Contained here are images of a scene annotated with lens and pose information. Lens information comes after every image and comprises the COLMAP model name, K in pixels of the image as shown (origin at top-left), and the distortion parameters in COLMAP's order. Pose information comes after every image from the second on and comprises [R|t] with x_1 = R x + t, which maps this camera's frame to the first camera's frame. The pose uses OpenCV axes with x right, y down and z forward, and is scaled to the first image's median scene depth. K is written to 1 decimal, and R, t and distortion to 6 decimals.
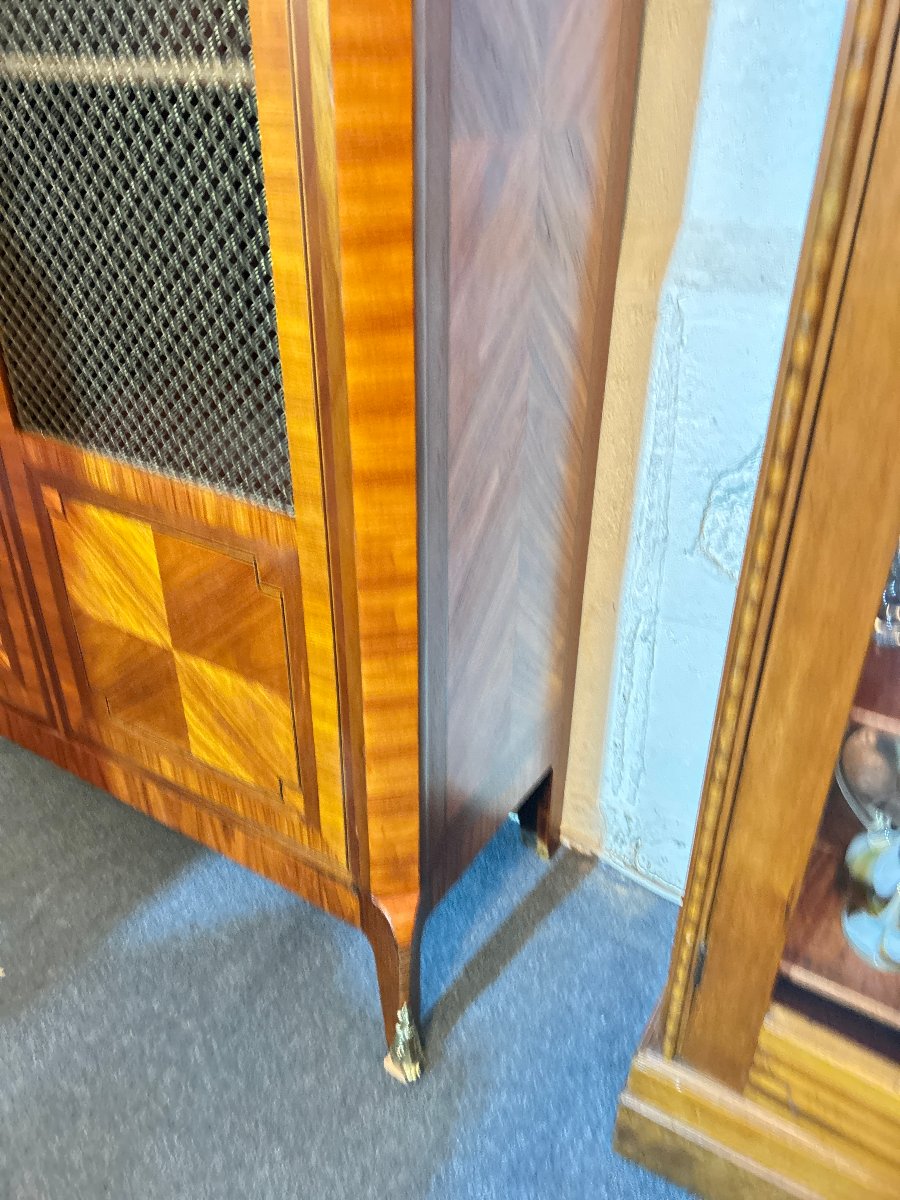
lens RADIAL K [[914.8, 0, 451.7], [0, 914.8, 608.2], [0, 0, 1]] dist [-0.015073, -0.008349]
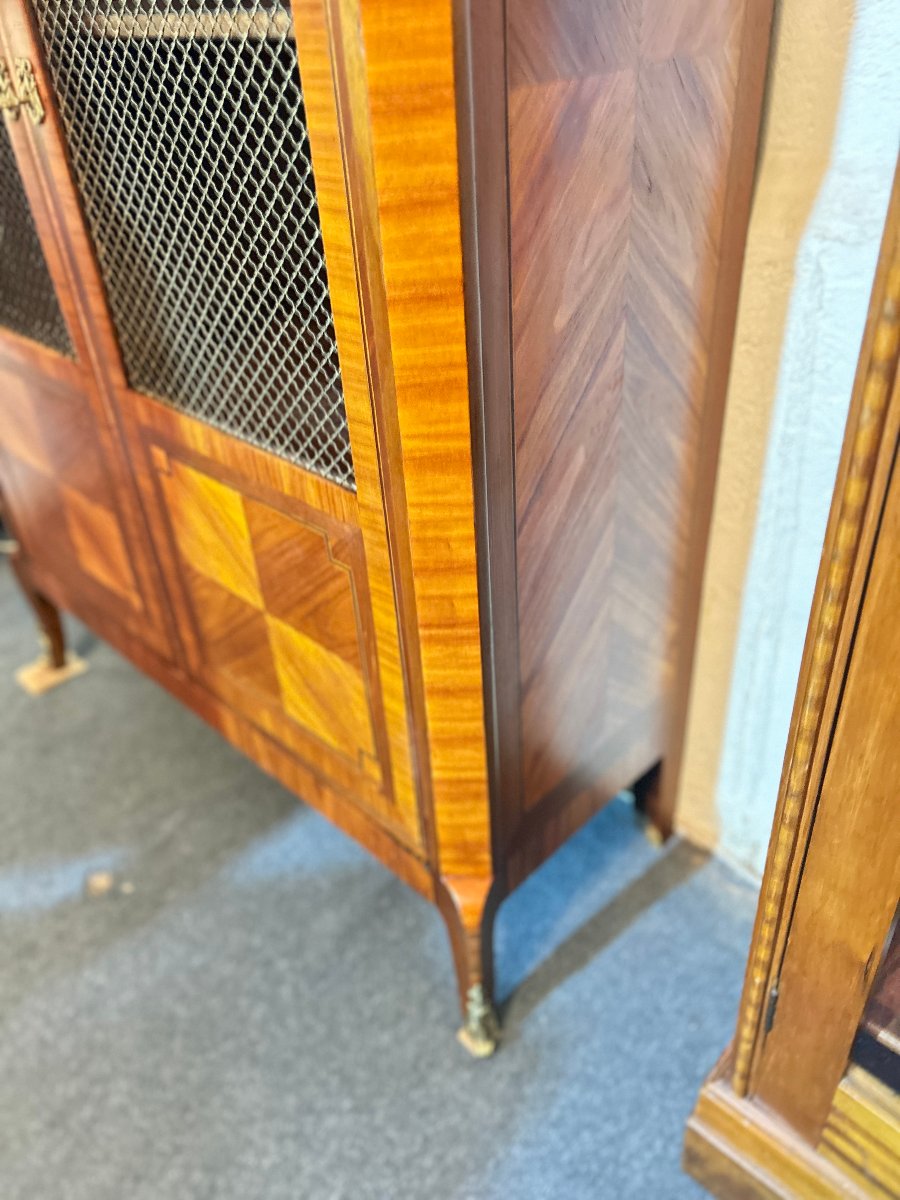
lens RADIAL K [[906.5, 0, 450.0], [0, 906.5, 600.0], [0, 0, 1]] dist [-0.002084, -0.013760]
pose [[0.973494, 0.068981, -0.218061, 0.111164], [-0.054049, 0.995813, 0.073722, -0.052193], [0.222234, -0.059982, 0.973147, 0.068447]]
